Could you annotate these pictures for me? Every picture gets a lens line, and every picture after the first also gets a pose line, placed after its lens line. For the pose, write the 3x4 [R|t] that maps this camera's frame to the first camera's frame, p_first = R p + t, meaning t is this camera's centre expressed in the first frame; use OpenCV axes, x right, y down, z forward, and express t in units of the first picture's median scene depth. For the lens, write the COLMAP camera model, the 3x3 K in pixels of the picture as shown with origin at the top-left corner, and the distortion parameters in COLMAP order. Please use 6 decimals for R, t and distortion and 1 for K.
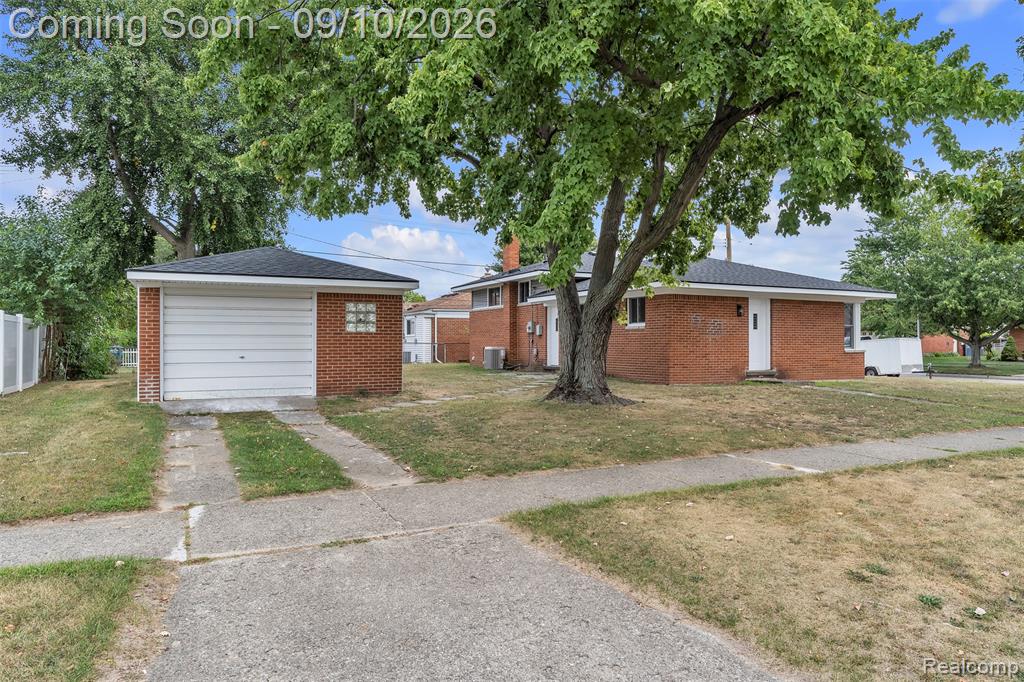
lens RADIAL K [[659.2, 0, 517.4], [0, 659.2, 341.0], [0, 0, 1]] dist [-0.004740, -0.004735]
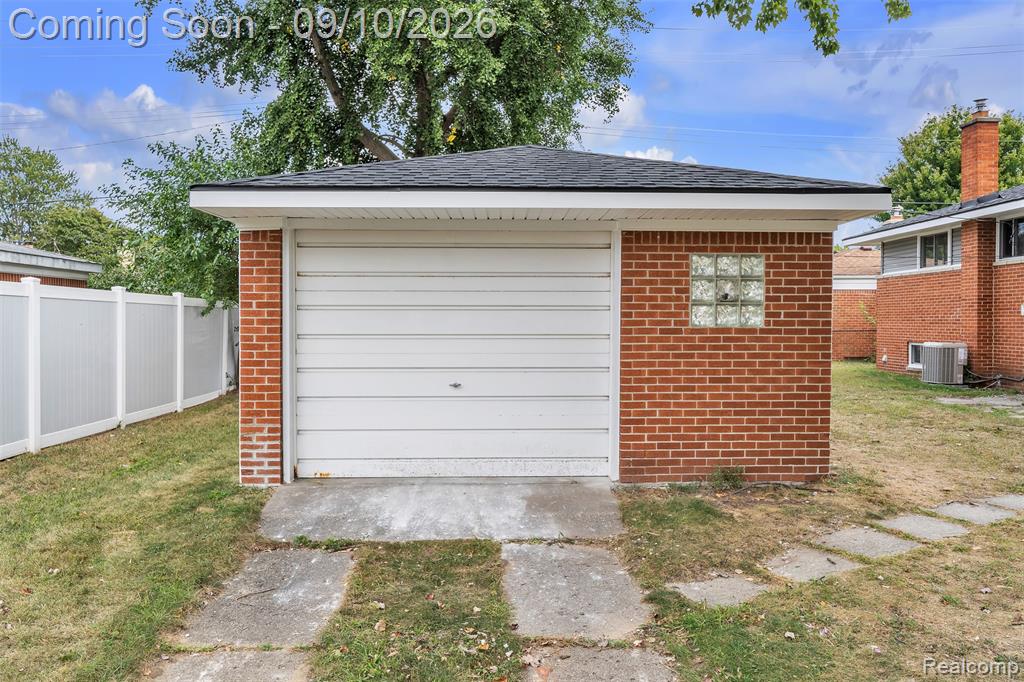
lens RADIAL K [[780.3, 0, 513.3], [0, 780.3, 333.6], [0, 0, 1]] dist [-0.003302, 0.000741]
pose [[0.905420, 0.009569, -0.424409, -0.125966], [-0.001406, 0.999808, 0.019543, -0.015363], [0.424515, -0.017098, 0.905259, 0.422065]]
